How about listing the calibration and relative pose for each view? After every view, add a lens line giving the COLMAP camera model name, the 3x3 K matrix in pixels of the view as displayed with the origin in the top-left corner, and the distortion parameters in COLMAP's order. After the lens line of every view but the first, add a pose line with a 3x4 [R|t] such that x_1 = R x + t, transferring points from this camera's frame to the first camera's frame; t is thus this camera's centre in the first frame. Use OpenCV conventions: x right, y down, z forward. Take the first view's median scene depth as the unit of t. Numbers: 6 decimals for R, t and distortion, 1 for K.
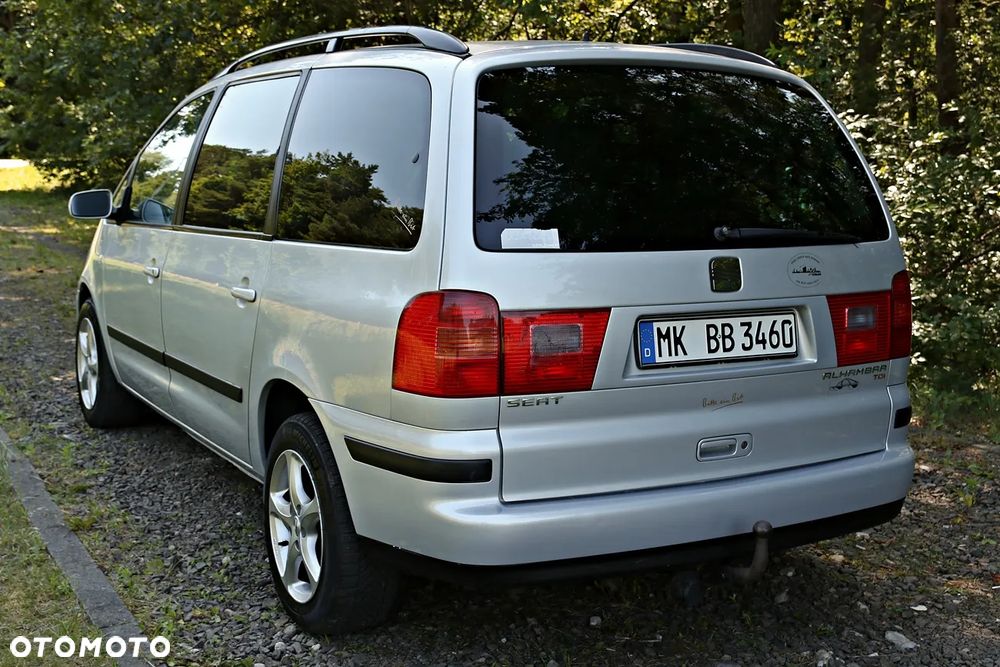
lens RADIAL K [[1224.9, 0, 498.3], [0, 1224.9, 339.4], [0, 0, 1]] dist [0.064499, 0.000000]
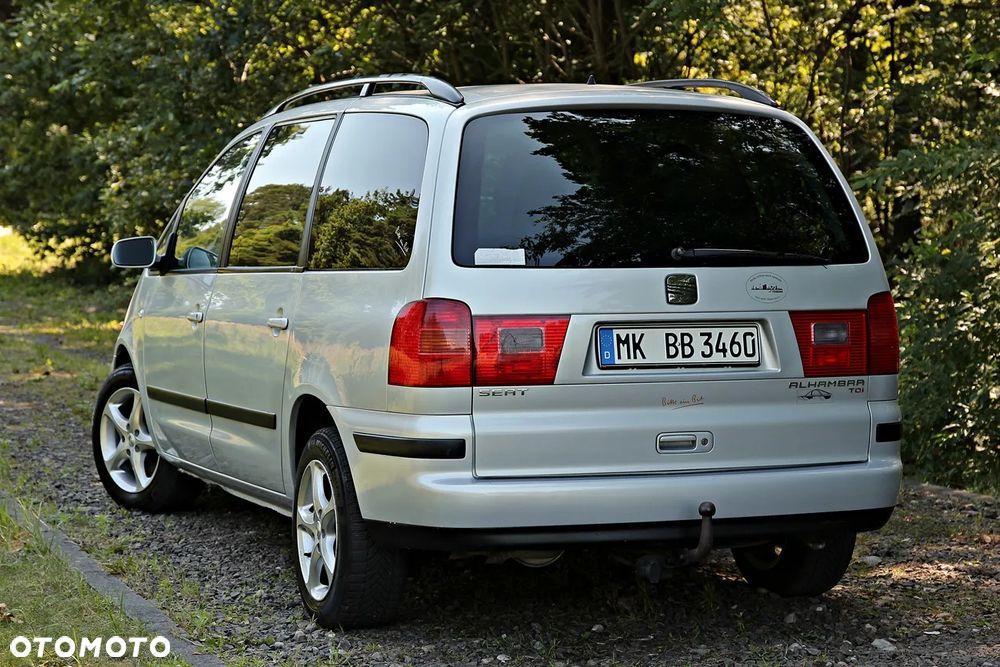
lens RADIAL K [[2289.2, 0, 503.7], [0, 2289.2, 327.7], [0, 0, 1]] dist [0.235528, 0.000000]
pose [[0.989675, -0.006819, -0.143169, 0.307958], [-0.007176, 0.995258, -0.097008, 0.179862], [0.143152, 0.097034, 0.984932, -1.055571]]
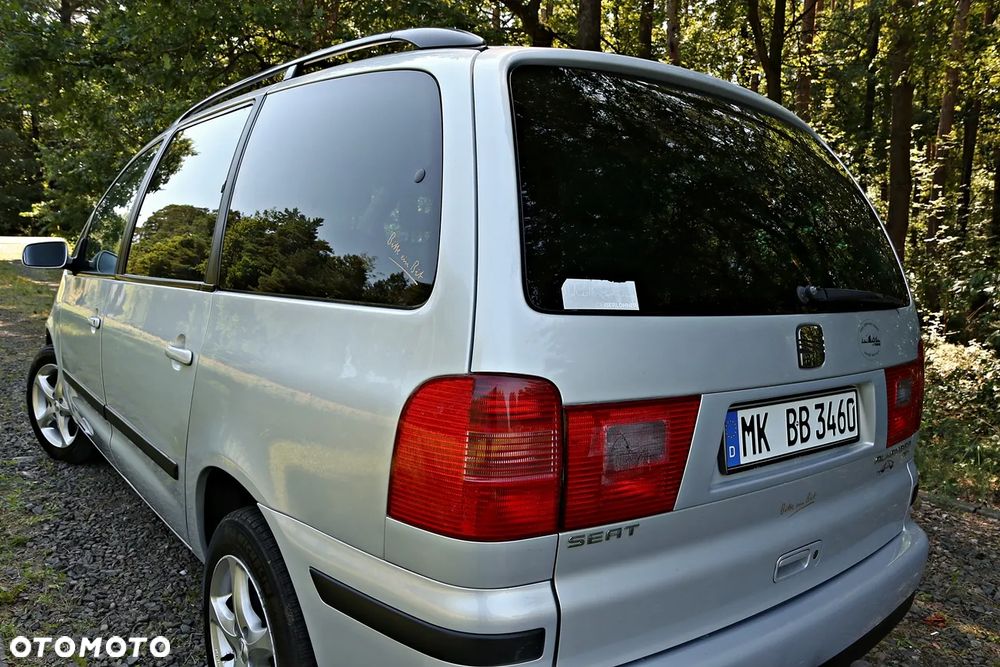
lens RADIAL K [[759.6, 0, 497.3], [0, 759.6, 350.0], [0, 0, 1]] dist [-0.075245, 0.035357]
pose [[0.987423, 0.007807, 0.157907, -0.084104], [-0.006176, 0.999922, -0.010818, -0.041474], [-0.157979, 0.009707, 0.987395, 0.525127]]
